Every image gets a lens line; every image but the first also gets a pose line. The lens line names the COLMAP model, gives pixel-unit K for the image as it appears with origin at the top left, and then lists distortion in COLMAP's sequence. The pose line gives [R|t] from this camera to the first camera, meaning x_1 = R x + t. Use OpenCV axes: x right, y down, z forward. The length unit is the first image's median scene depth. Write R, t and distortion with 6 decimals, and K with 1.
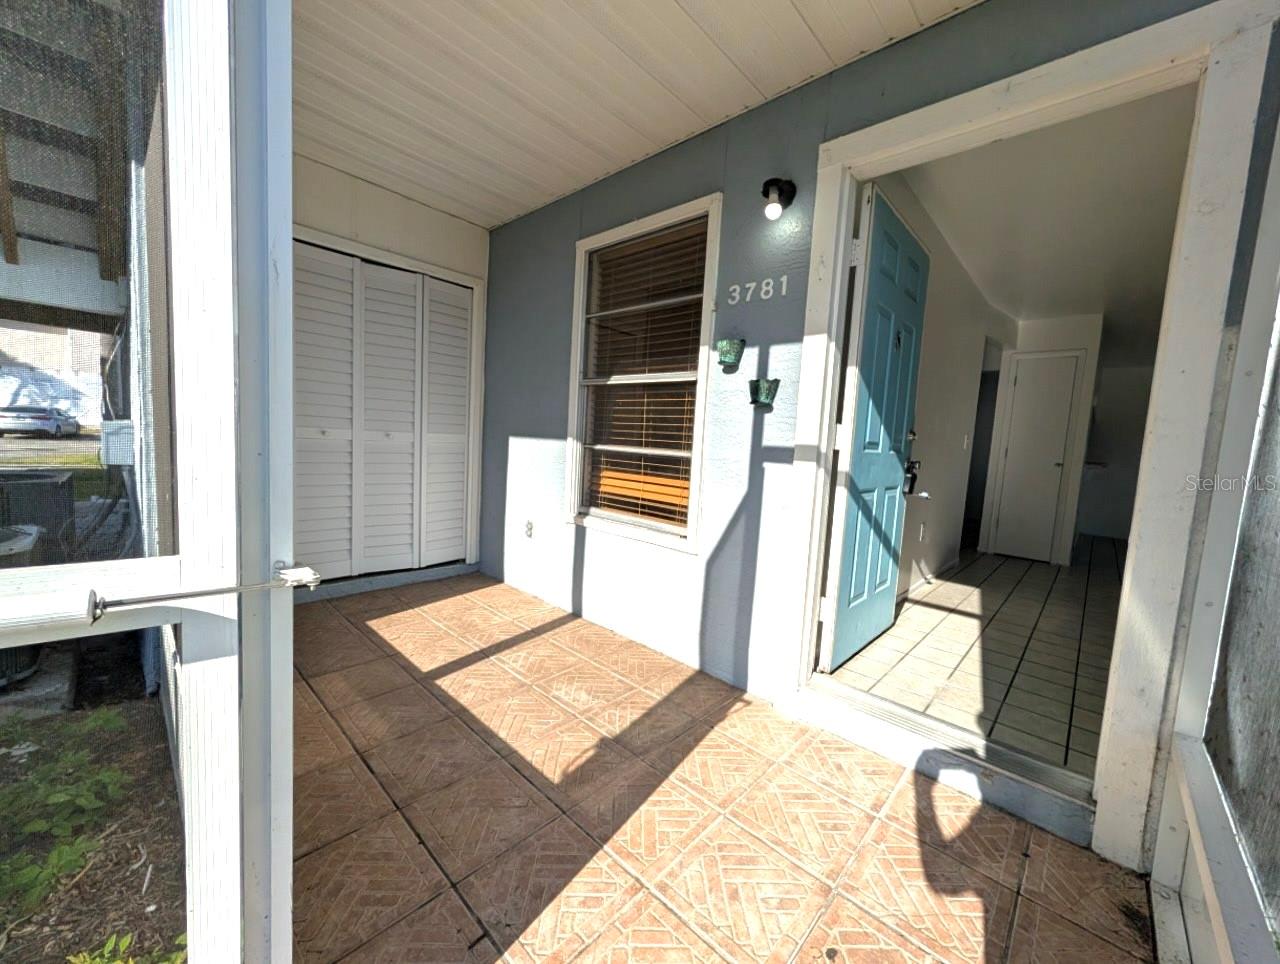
lens RADIAL K [[491.9, 0, 644.5], [0, 491.9, 483.8], [0, 0, 1]] dist [0.001640, 0.000034]
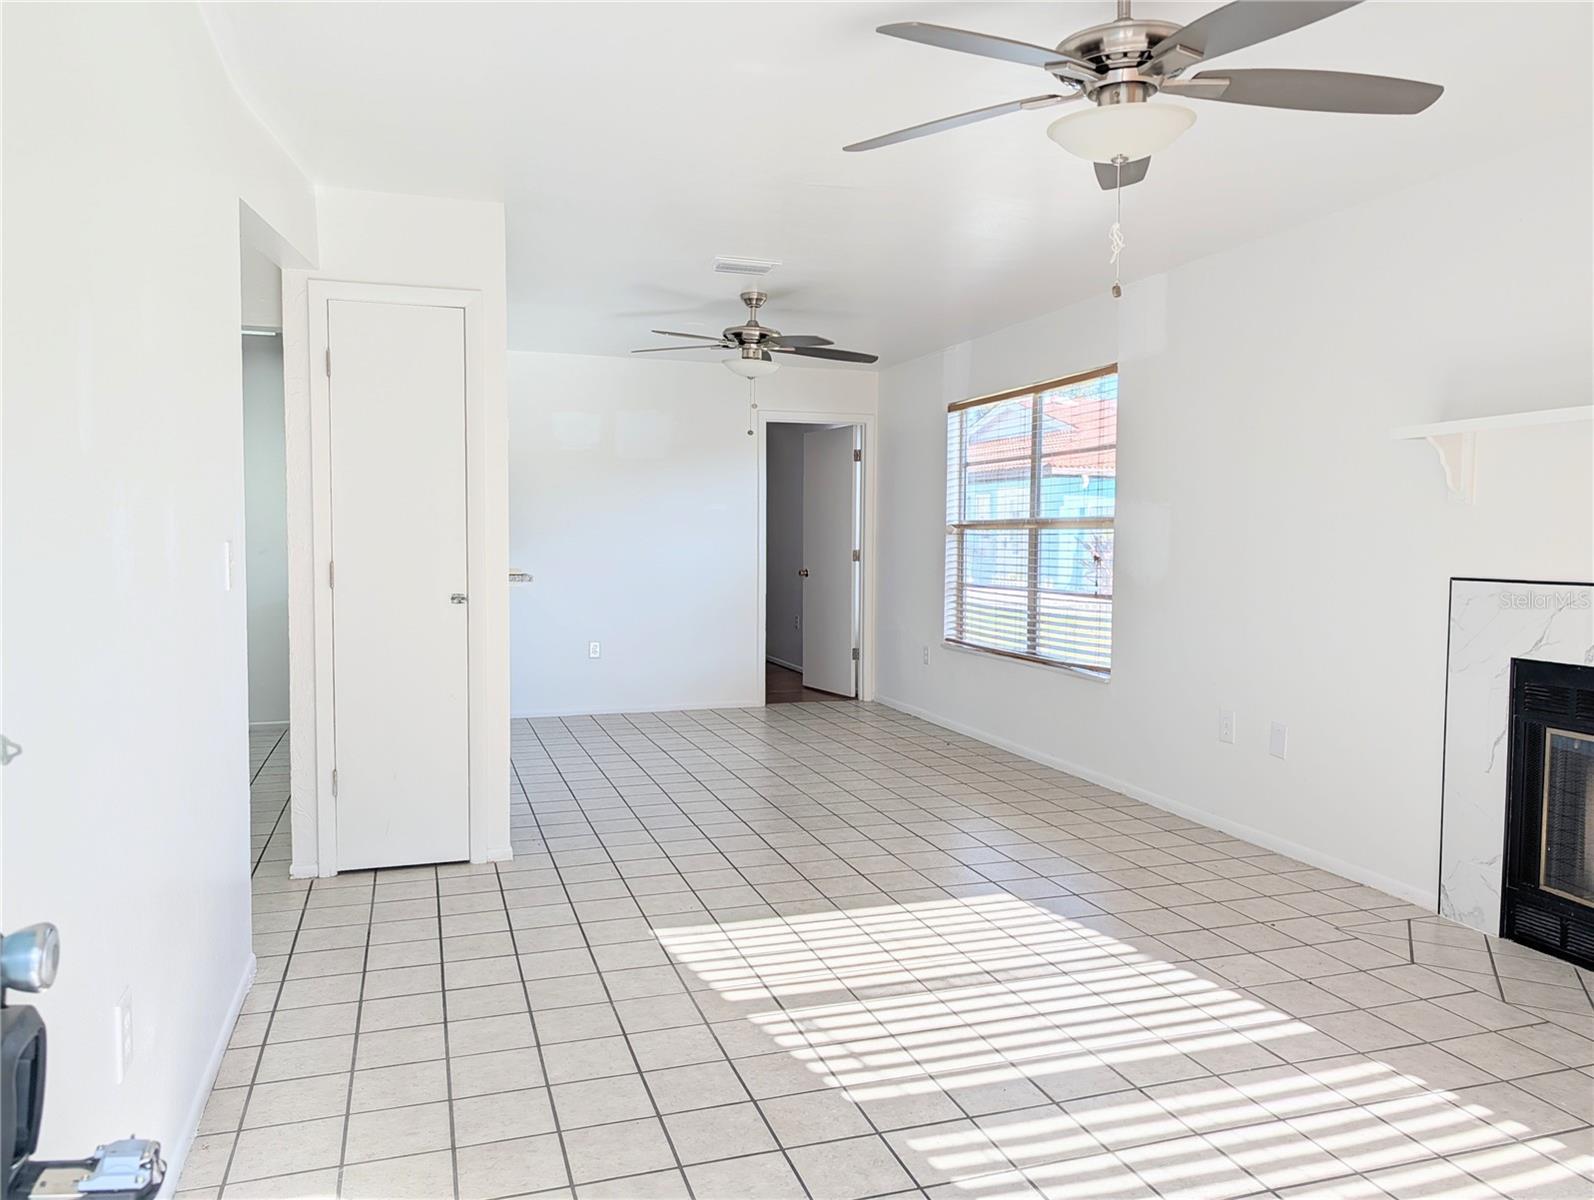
lens RADIAL K [[1141.3, 0, 793.9], [0, 1141.3, 598.3], [0, 0, 1]] dist [0.010005, -0.006204]
pose [[0.484564, -0.105051, 0.868425, 0.450453], [0.101819, 0.992788, 0.063282, -0.138621], [-0.868810, 0.057758, 0.491765, 0.740104]]
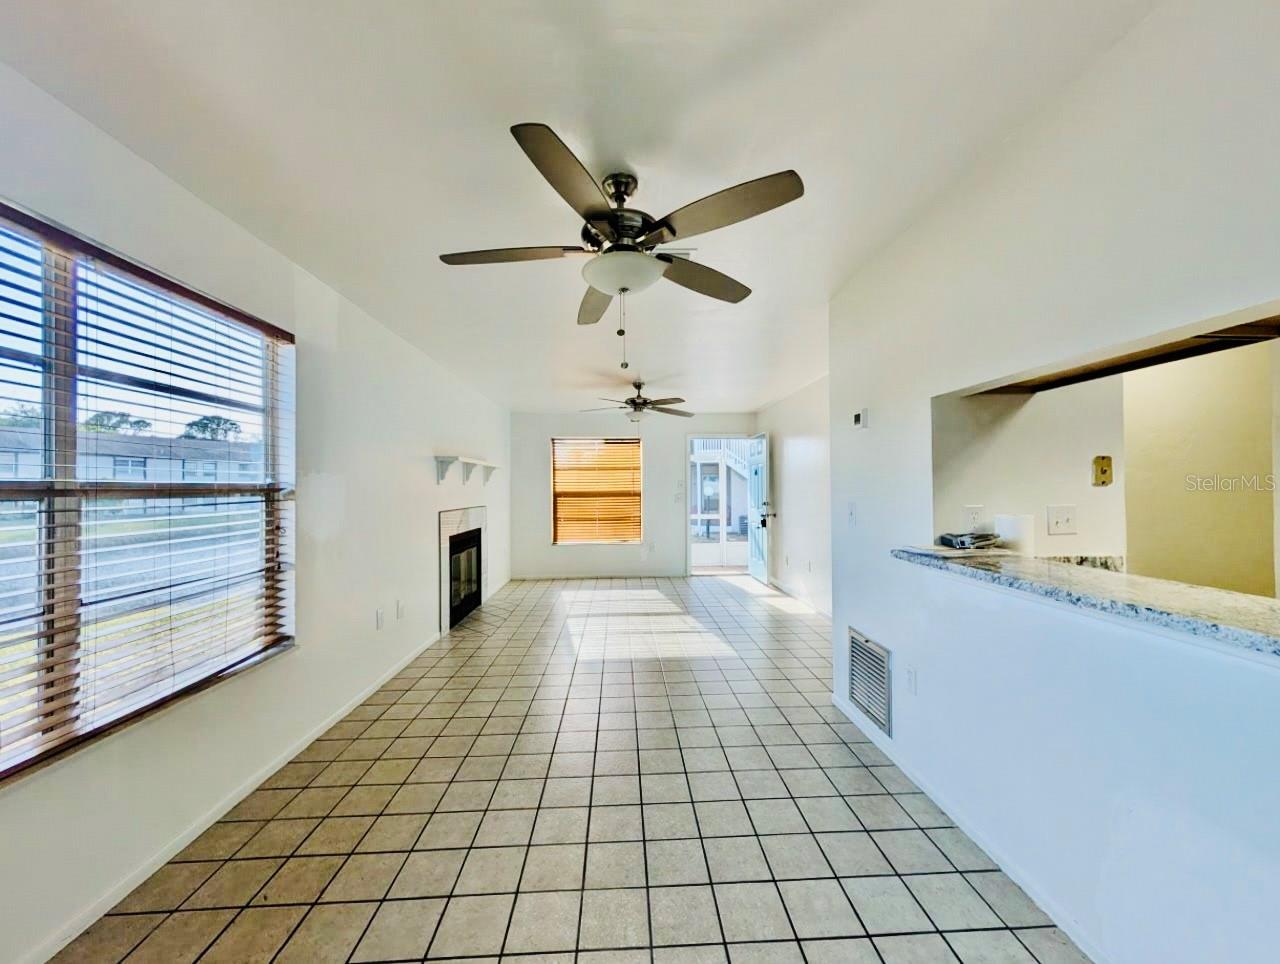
lens RADIAL K [[489.1, 0, 646.8], [0, 489.1, 485.4], [0, 0, 1]] dist [-0.000226, -0.000043]
pose [[-0.695534, -0.059544, -0.716022, 3.024160], [-0.100154, 0.994865, 0.014556, -0.175423], [0.711478, 0.081837, -0.697926, 2.543086]]
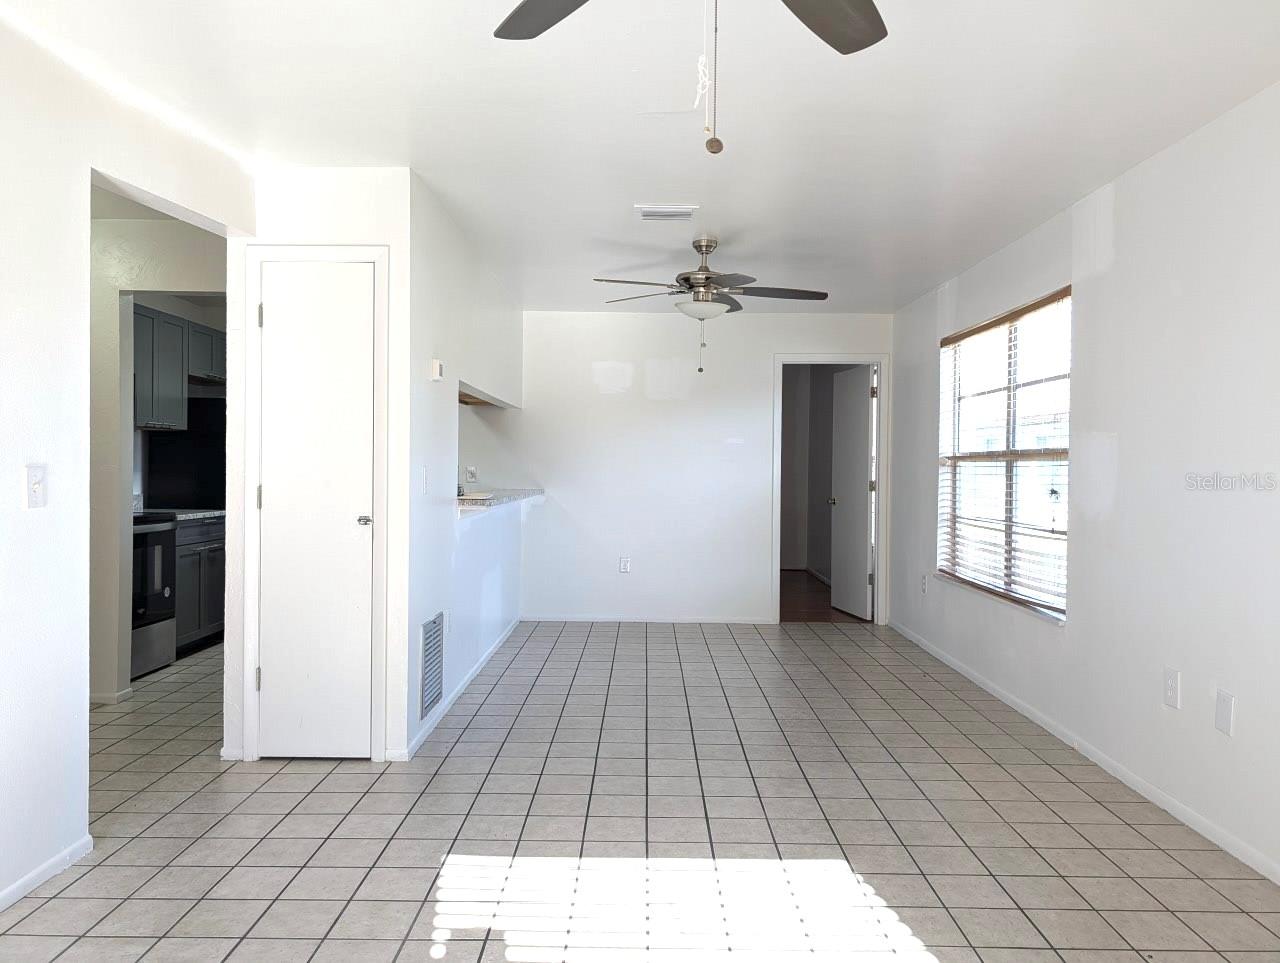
lens RADIAL K [[927.6, 0, 637.3], [0, 927.6, 476.4], [0, 0, 1]] dist [0.015366, 0.004226]
pose [[0.737687, -0.059459, 0.672519, 1.002618], [0.095285, 0.995313, -0.016520, -0.083256], [-0.668385, 0.076267, 0.739895, 0.552290]]
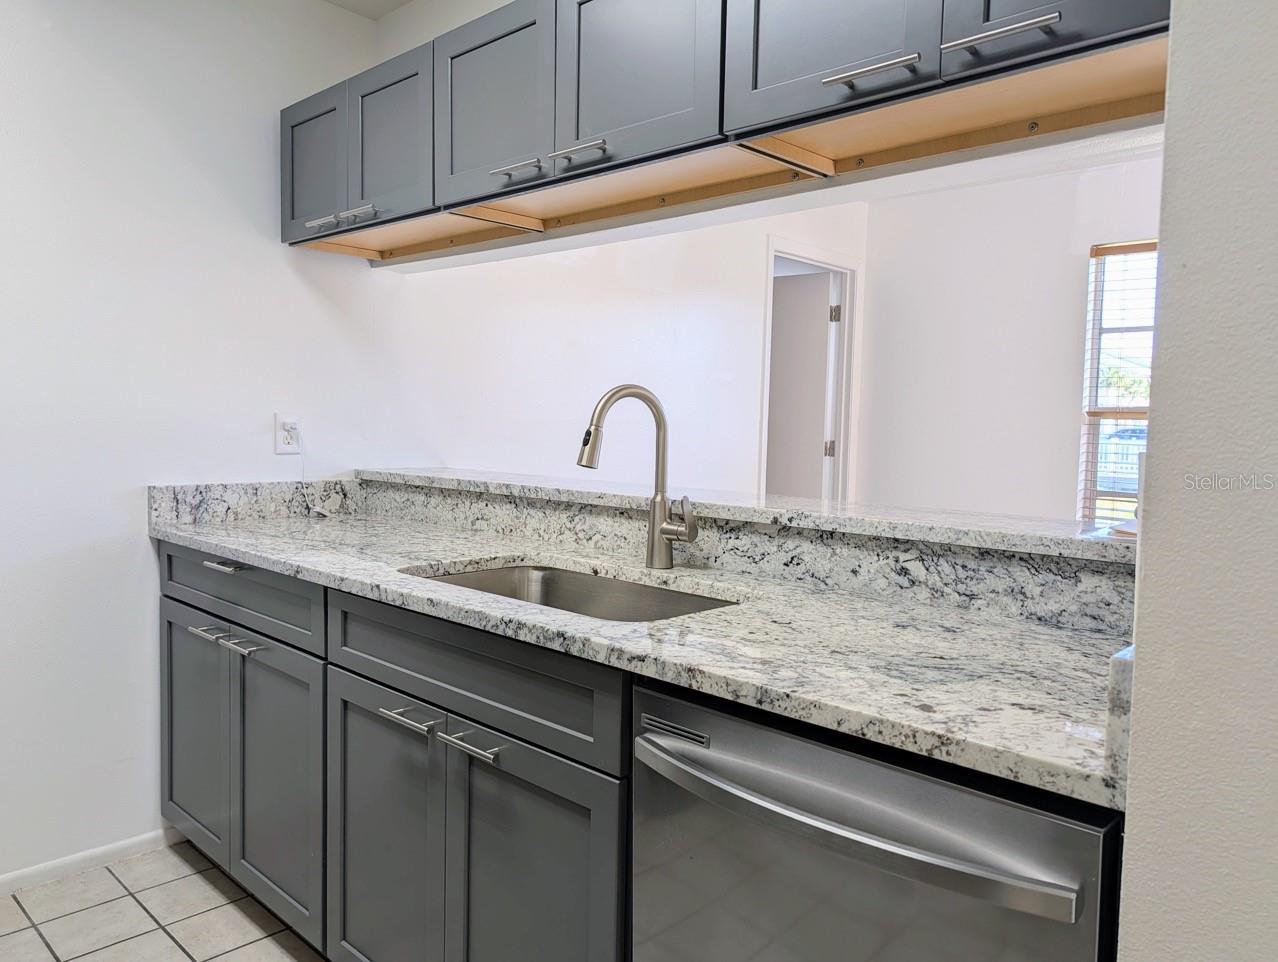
lens RADIAL K [[913.0, 0, 644.7], [0, 913.0, 485.2], [0, 0, 1]] dist [0.031195, -0.004636]
pose [[0.011057, -0.127900, 0.991725, 1.502094], [0.066892, 0.989659, 0.126887, -0.242207], [-0.997699, 0.064936, 0.019498, 2.710321]]
